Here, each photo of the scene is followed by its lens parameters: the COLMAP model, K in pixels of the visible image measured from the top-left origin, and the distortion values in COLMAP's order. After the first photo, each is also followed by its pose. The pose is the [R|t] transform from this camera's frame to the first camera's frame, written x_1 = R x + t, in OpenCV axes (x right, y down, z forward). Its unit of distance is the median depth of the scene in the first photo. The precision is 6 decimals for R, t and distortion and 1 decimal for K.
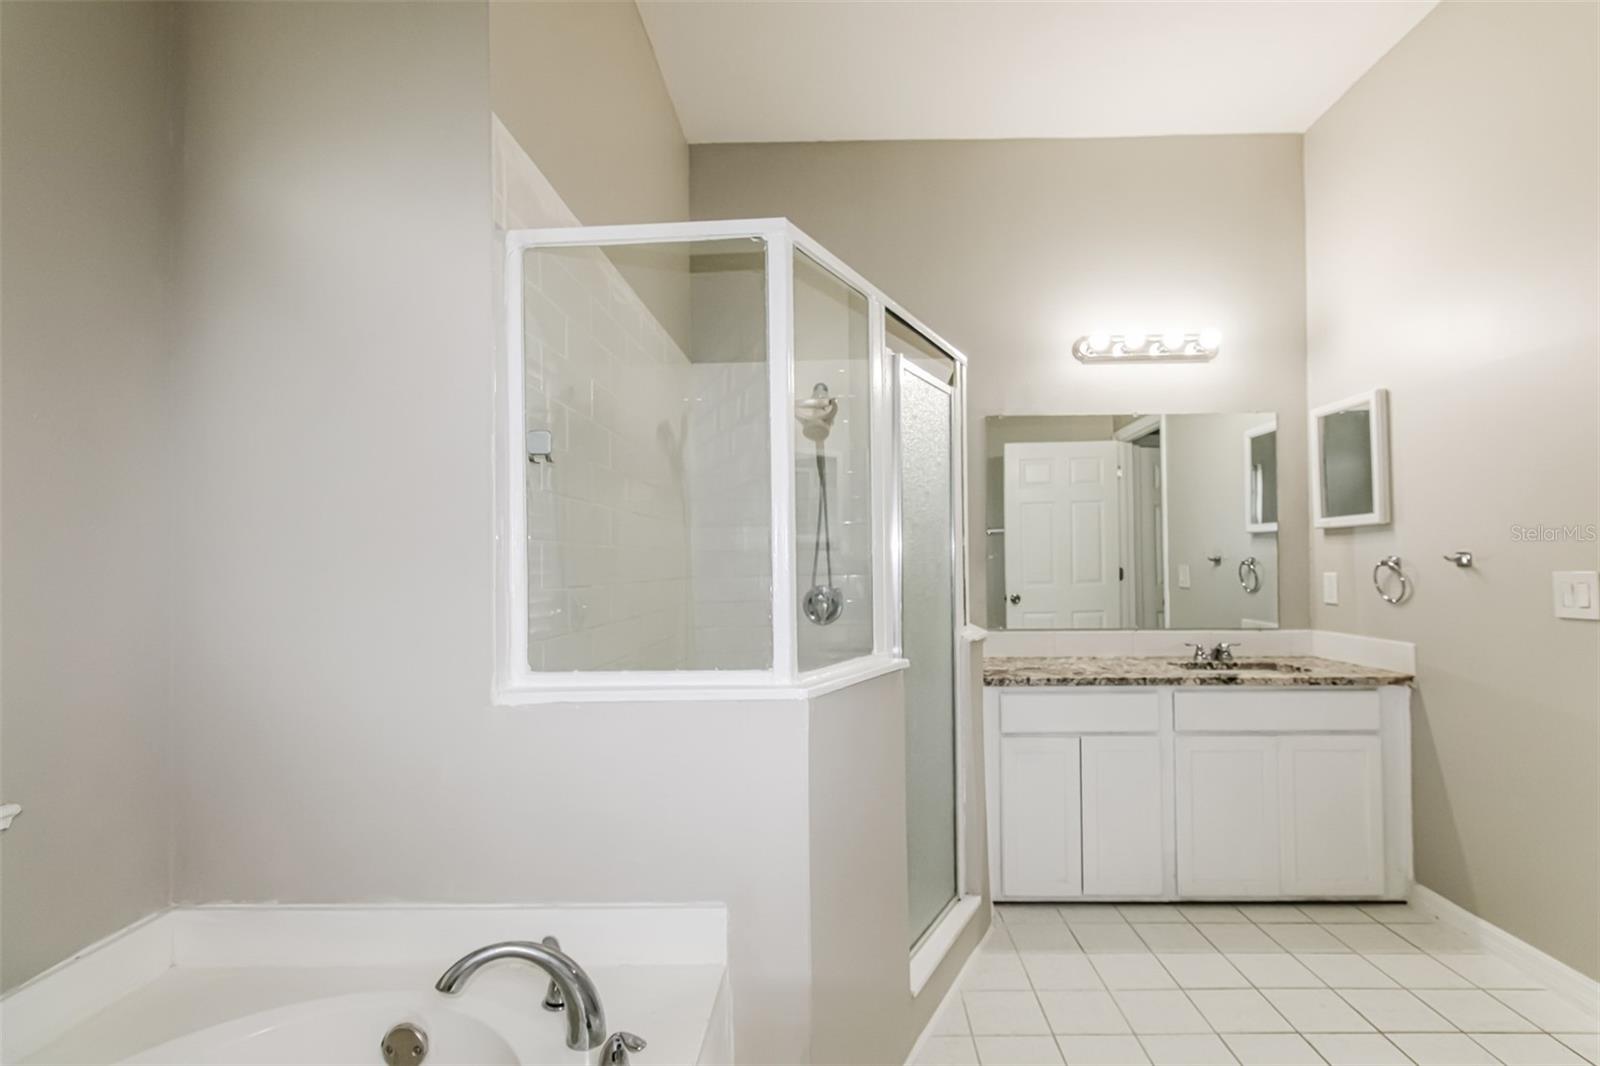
lens RADIAL K [[761.0, 0, 828.9], [0, 761.0, 551.3], [0, 0, 1]] dist [0.020986, -0.011529]
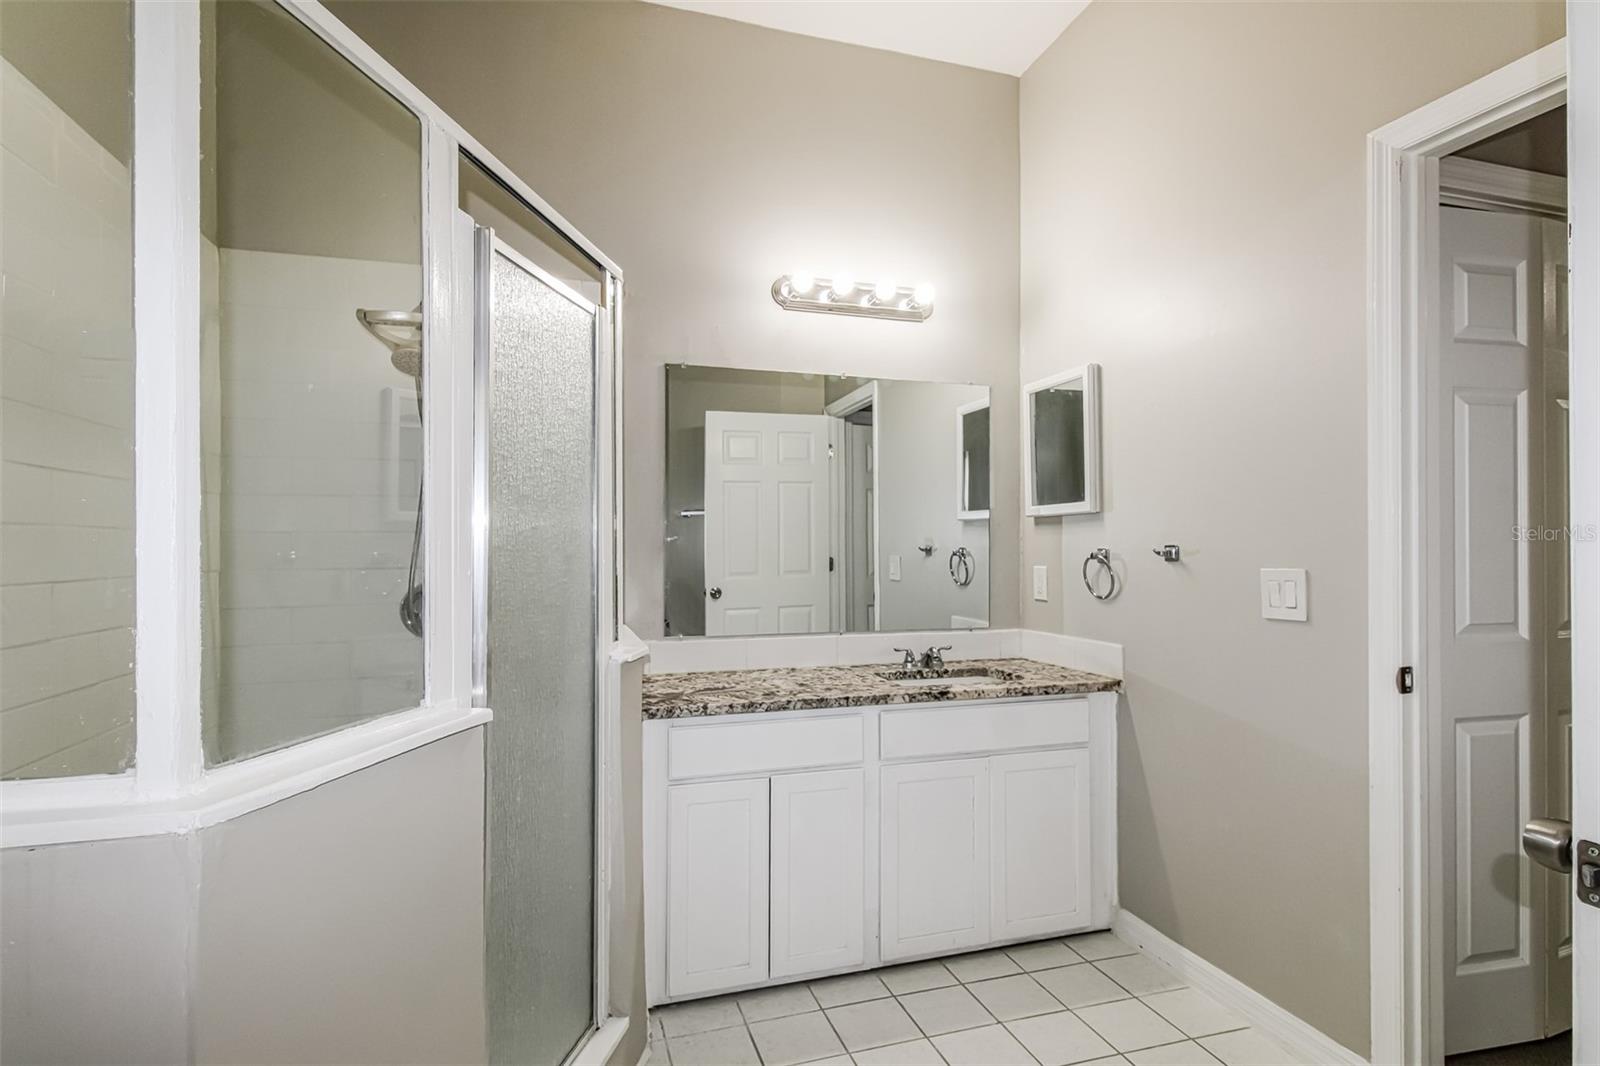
lens RADIAL K [[822.8, 0, 800.0], [0, 822.8, 533.0], [0, 0, 1]] dist [-0.000436, -0.000213]
pose [[0.949591, 0.013862, 0.313183, 0.089092], [-0.012687, 0.999903, -0.005788, -0.001755], [-0.313233, 0.001523, 0.949675, 0.185455]]
